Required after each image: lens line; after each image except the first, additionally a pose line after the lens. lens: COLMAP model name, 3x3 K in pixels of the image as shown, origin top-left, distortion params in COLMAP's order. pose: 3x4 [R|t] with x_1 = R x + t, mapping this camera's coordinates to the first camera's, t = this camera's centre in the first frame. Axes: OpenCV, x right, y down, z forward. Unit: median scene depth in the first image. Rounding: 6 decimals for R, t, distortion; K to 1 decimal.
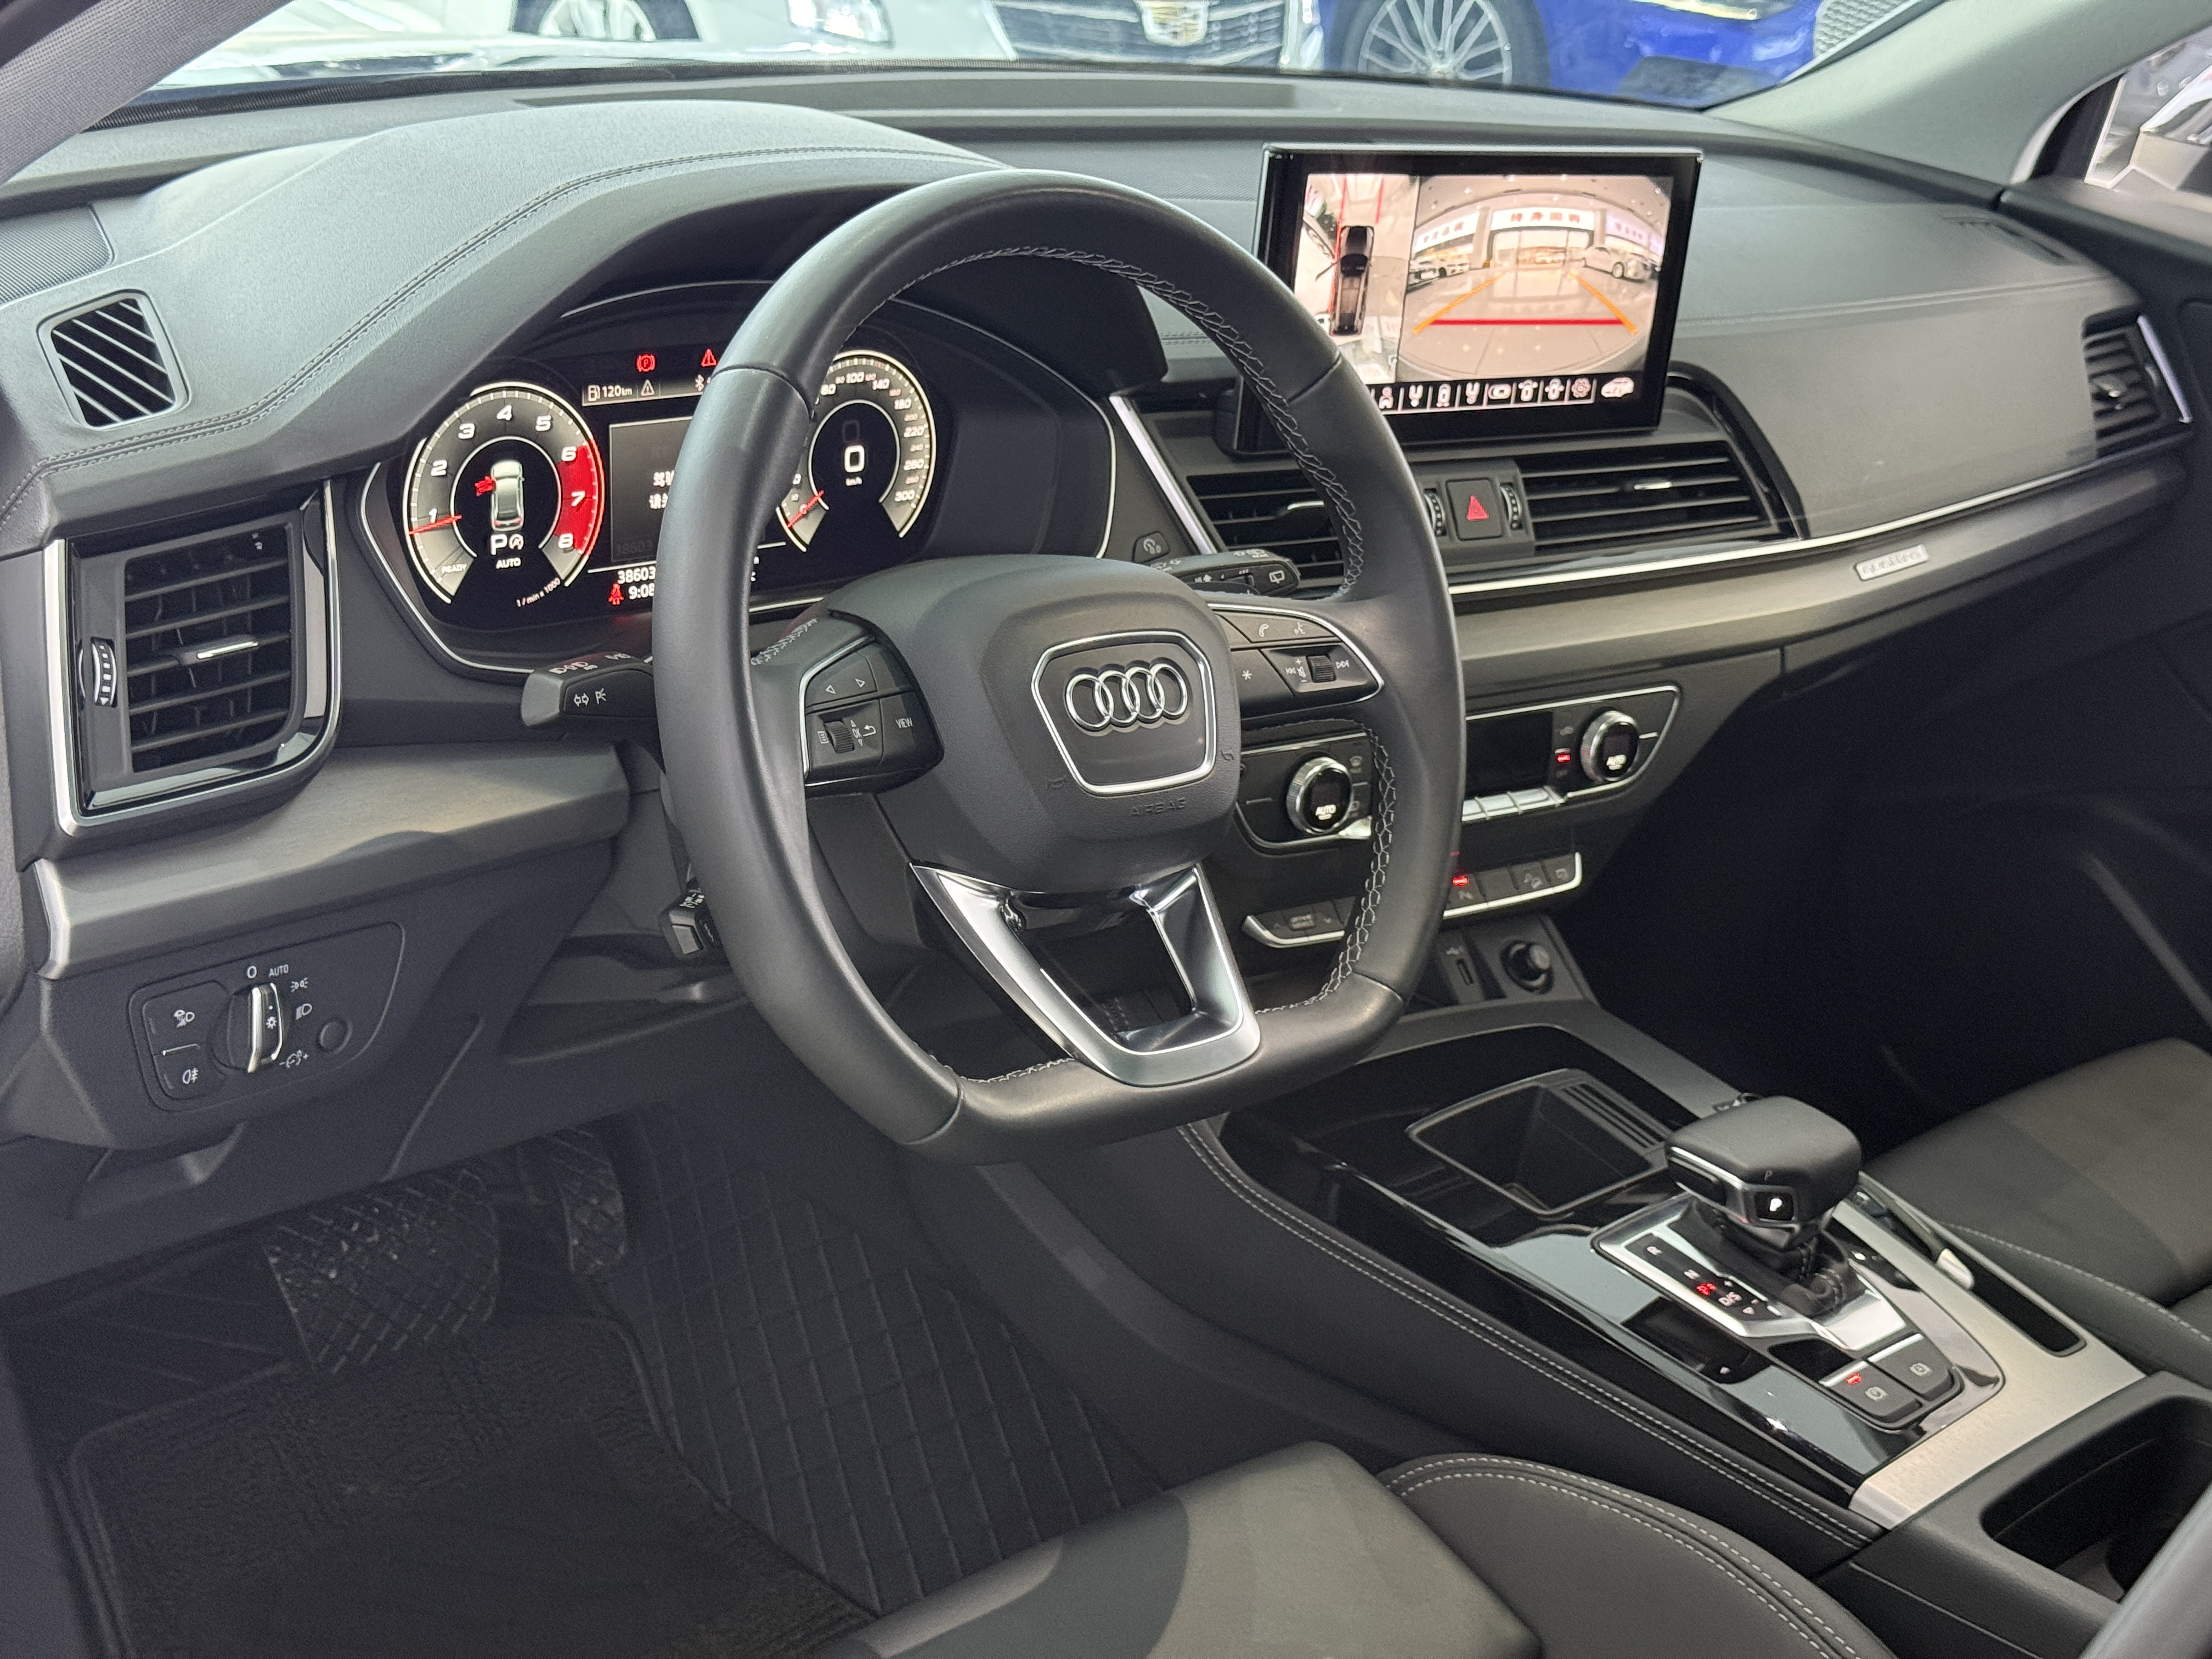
lens RADIAL K [[3152.2, 0, 1118.4], [0, 3152.2, 825.2], [0, 0, 1]] dist [0.106547, 0.000000]
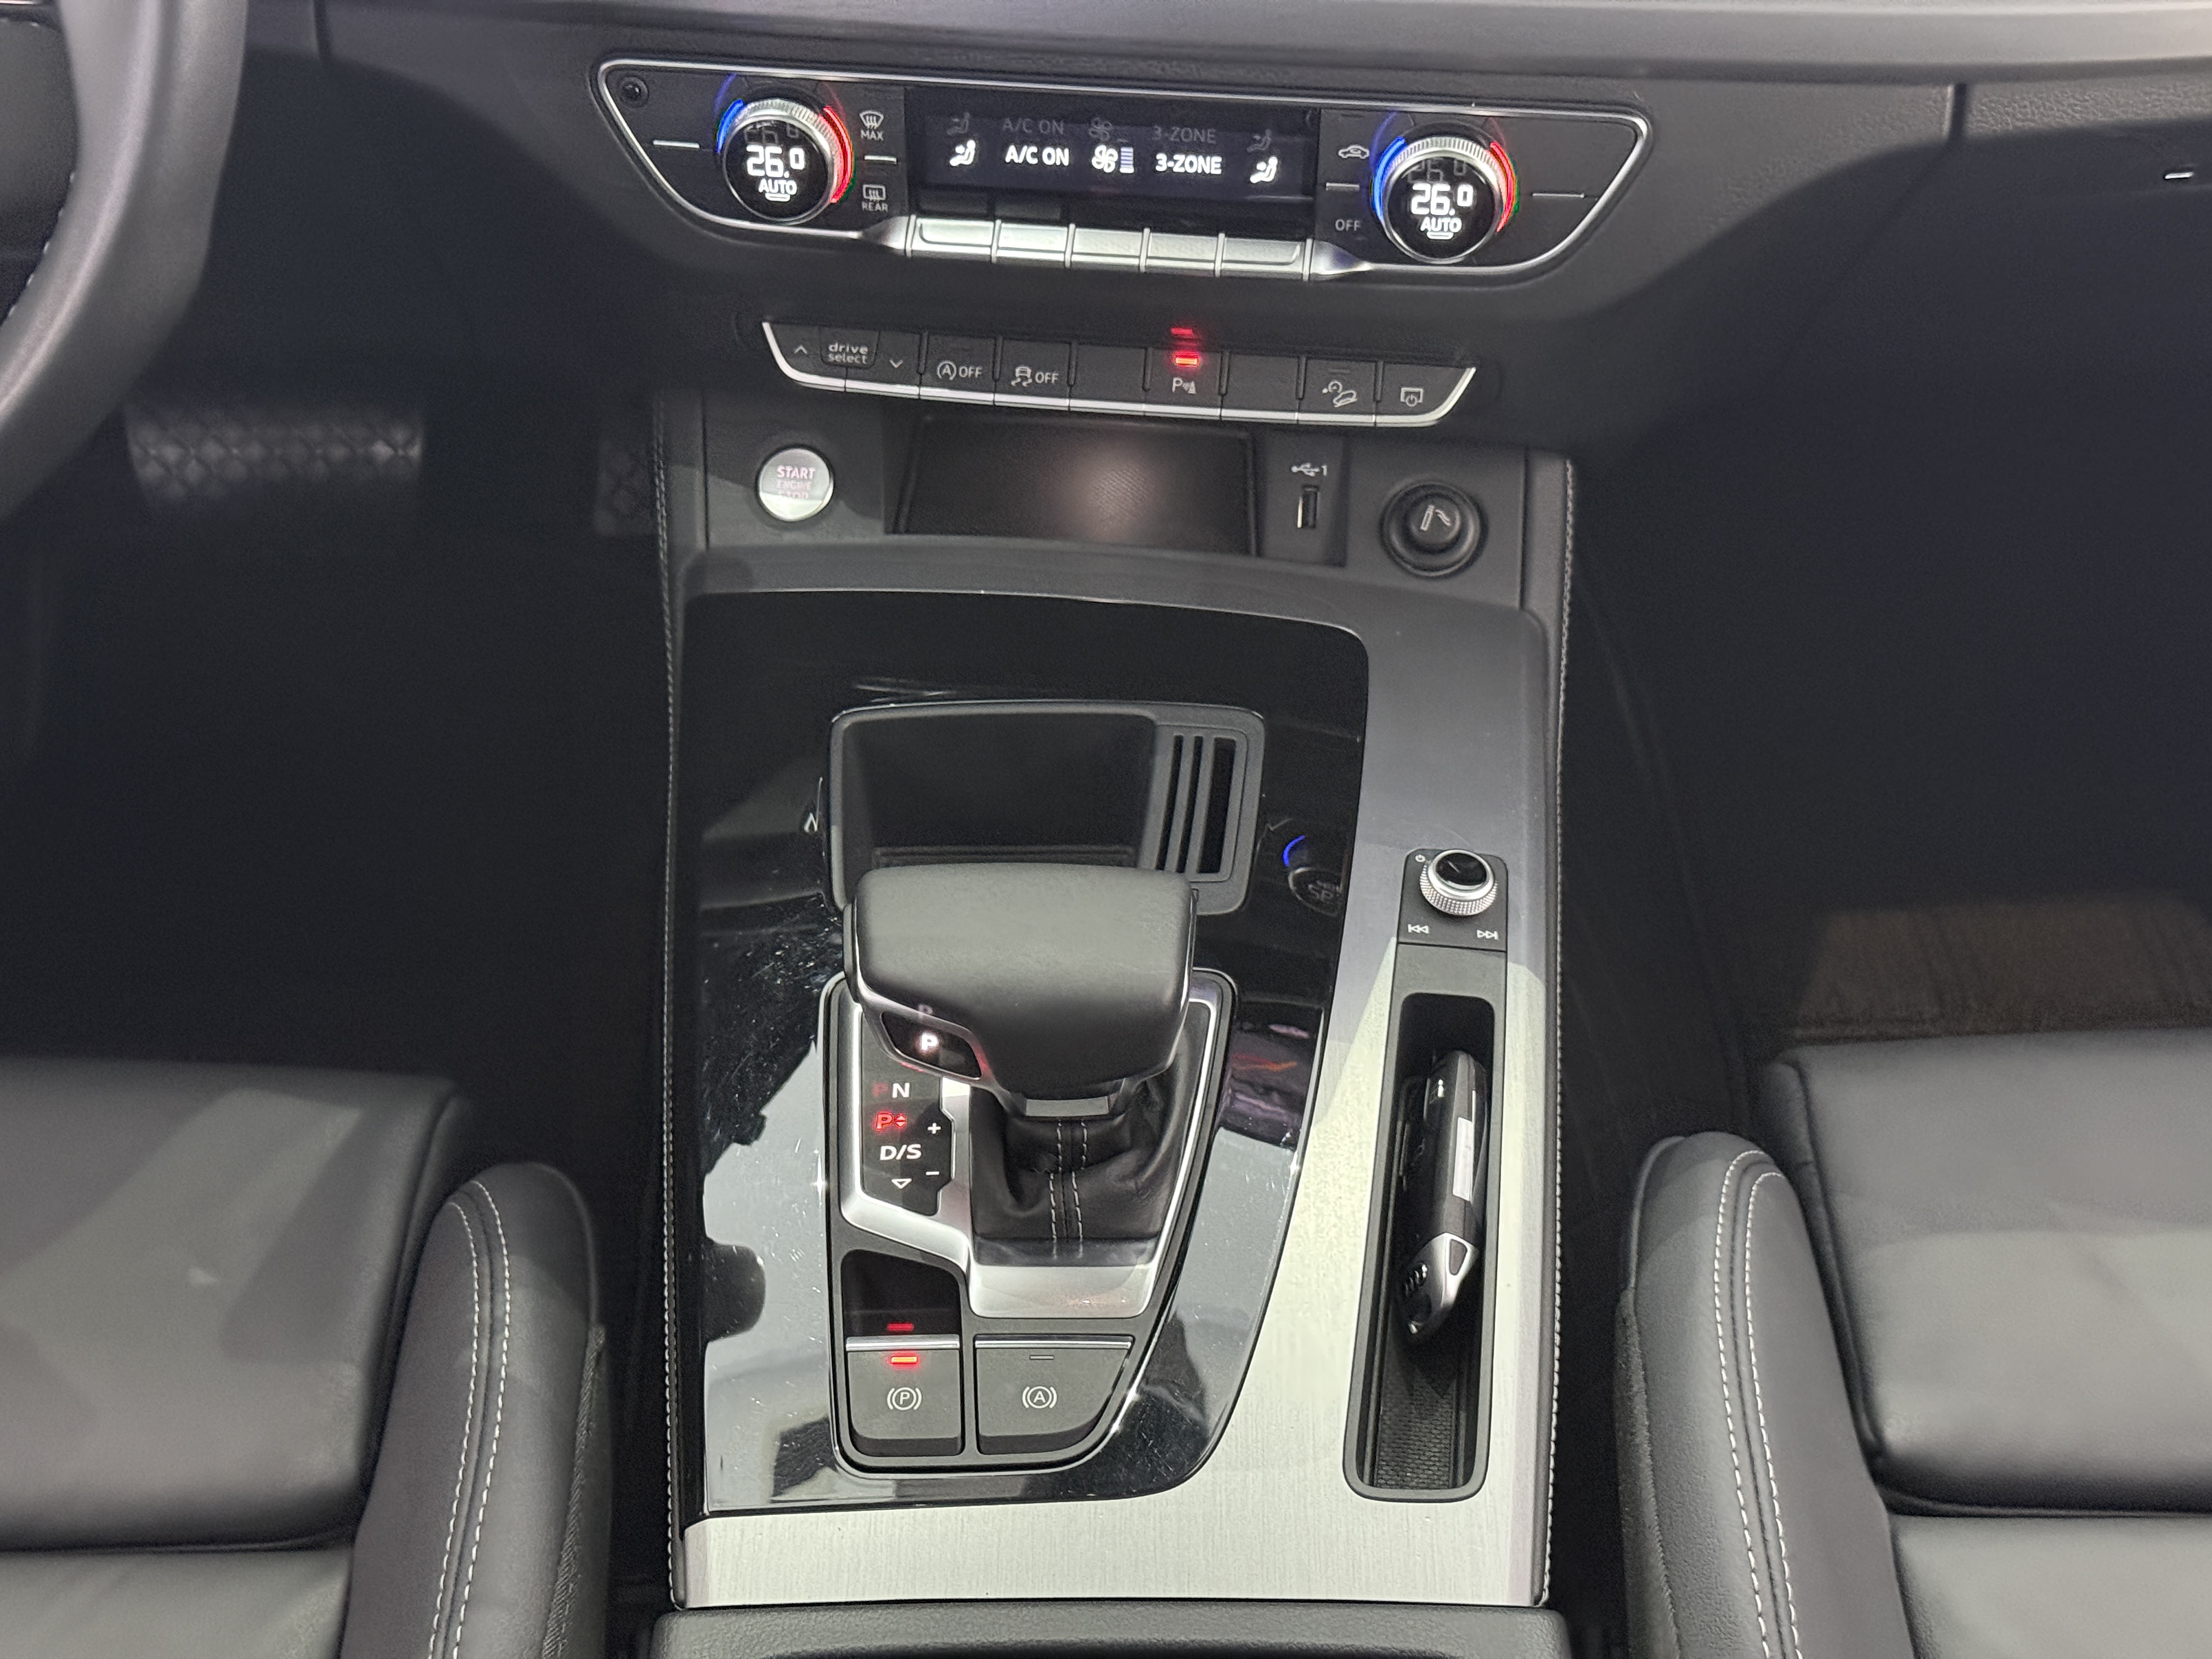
lens RADIAL K [[3152.2, 0, 1113.4], [0, 3152.2, 884.1], [0, 0, 1]] dist [0.106547, 0.000000]
pose [[0.702218, 0.378539, -0.602992, 0.556065], [-0.166474, 0.910765, 0.377881, -0.130317], [0.692226, -0.164972, 0.702572, 0.602911]]
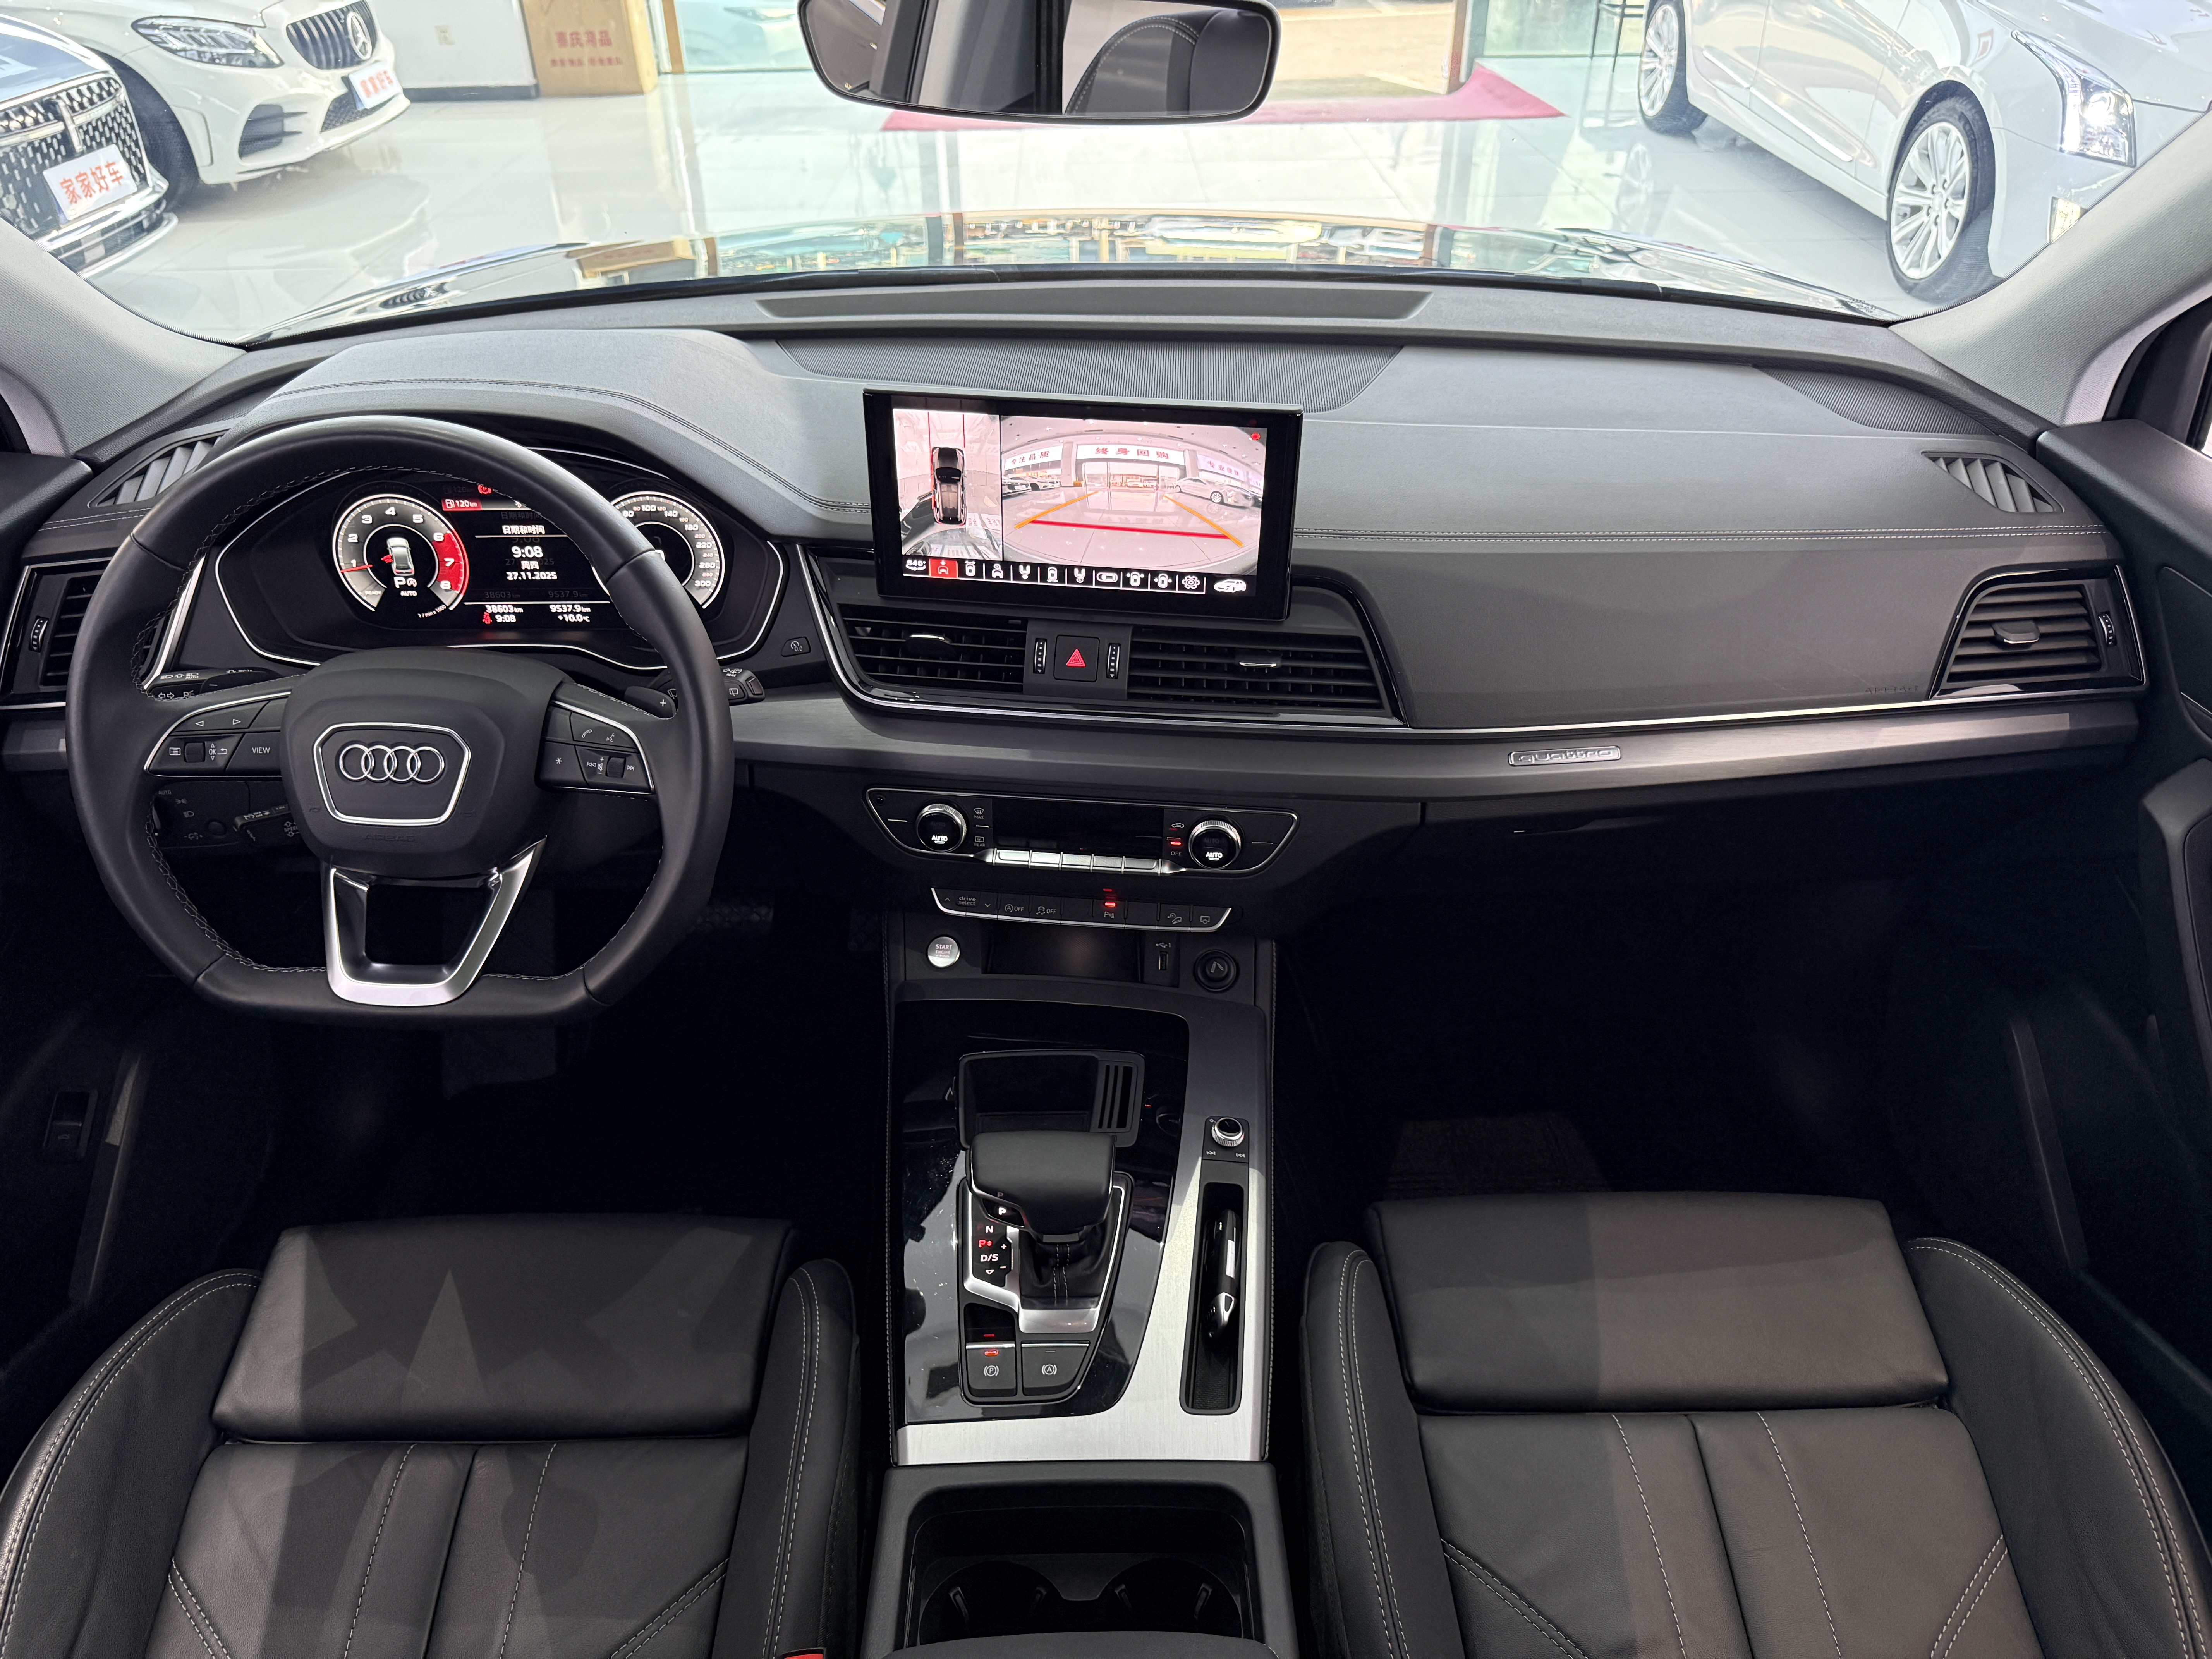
lens RADIAL K [[1560.2, 0, 1106.8], [0, 1560.2, 827.7], [0, 0, 1]] dist [0.055908, -0.070528]
pose [[0.714331, 0.281315, -0.640776, 0.611021], [-0.166188, 0.957643, 0.235162, -0.201871], [0.679789, -0.061494, 0.730825, 0.531134]]
